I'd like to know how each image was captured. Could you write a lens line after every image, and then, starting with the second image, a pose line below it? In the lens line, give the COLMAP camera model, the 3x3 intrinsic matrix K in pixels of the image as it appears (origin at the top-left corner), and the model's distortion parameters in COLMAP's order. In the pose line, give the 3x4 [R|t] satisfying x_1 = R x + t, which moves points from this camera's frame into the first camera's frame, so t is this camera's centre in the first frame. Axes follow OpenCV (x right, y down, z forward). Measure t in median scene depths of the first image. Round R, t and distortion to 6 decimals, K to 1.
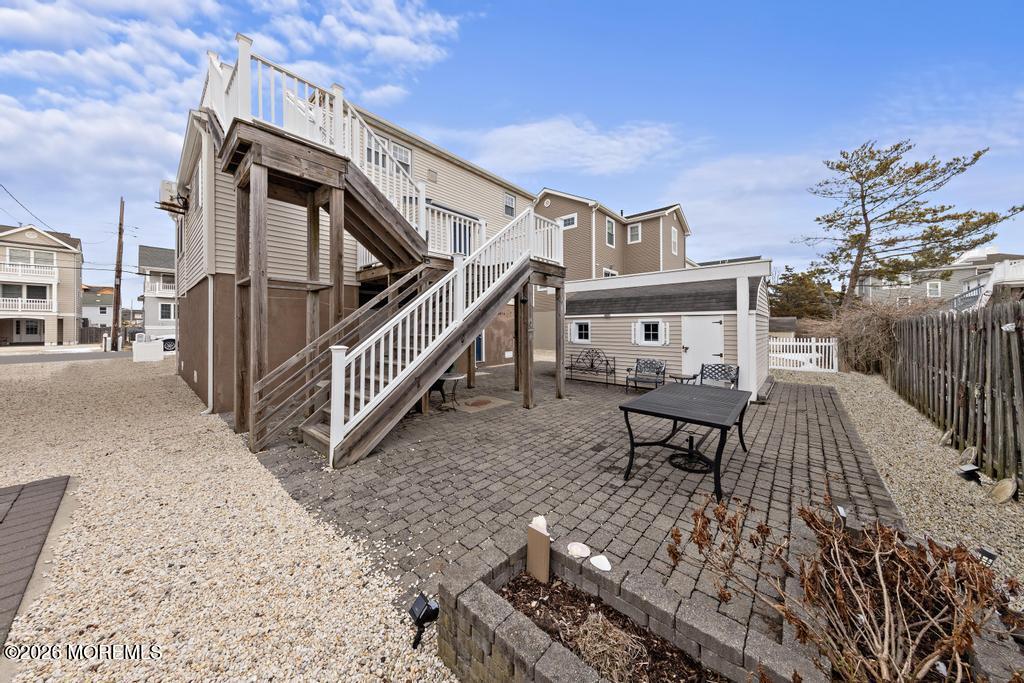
lens RADIAL K [[330.6, 0, 514.5], [0, 330.6, 321.8], [0, 0, 1]] dist [0.008126, -0.000024]
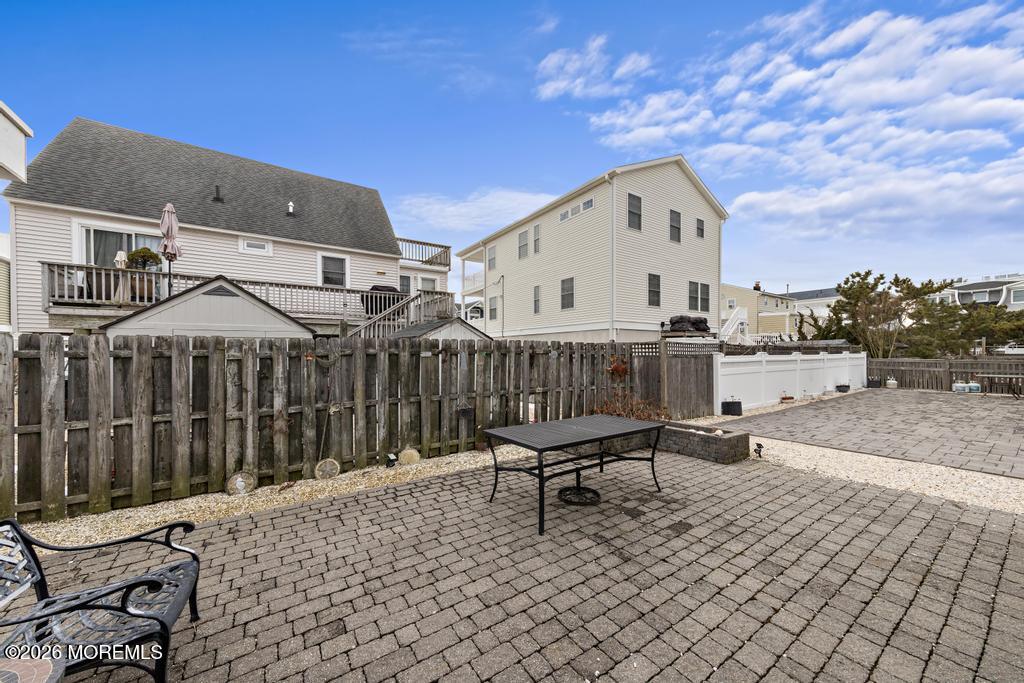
lens RADIAL K [[353.1, 0, 510.9], [0, 353.1, 358.6], [0, 0, 1]] dist [0.000212, 0.000010]
pose [[-0.964105, 0.000608, 0.265520, 0.444026], [-0.000087, 0.999997, -0.002608, 0.034242], [-0.265521, -0.002538, -0.964102, 2.010477]]
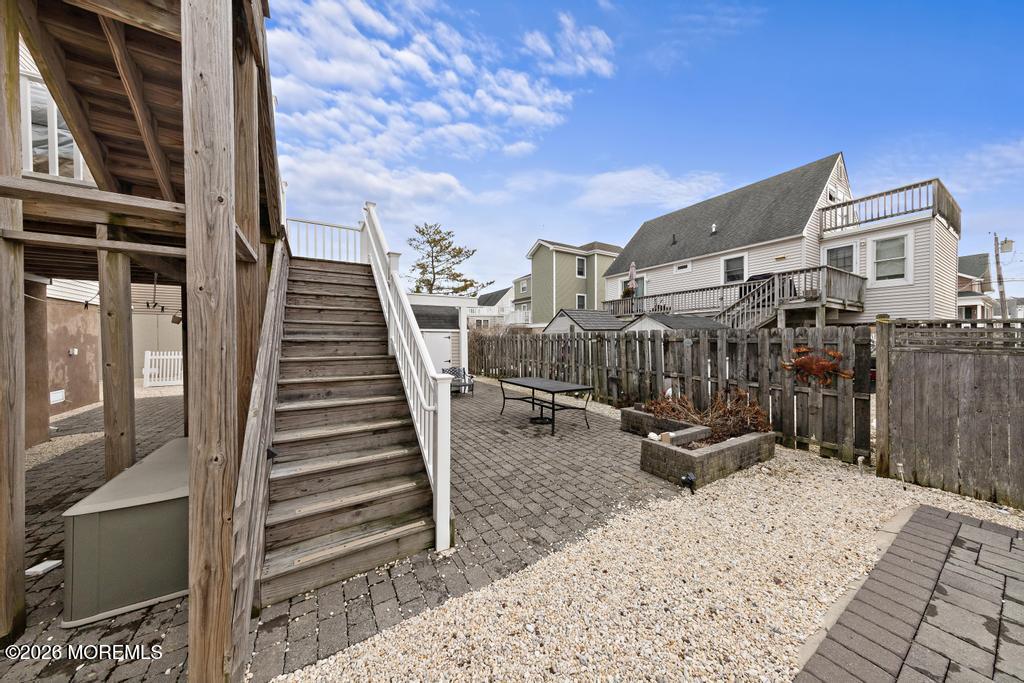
lens RADIAL K [[323.6, 0, 520.0], [0, 323.6, 338.8], [0, 0, 1]] dist [0.000301, -0.000086]
pose [[0.283238, -0.001600, 0.959048, -1.098912], [-0.012866, 0.999902, 0.005468, -0.007028], [-0.958963, -0.013888, 0.283189, 0.631750]]
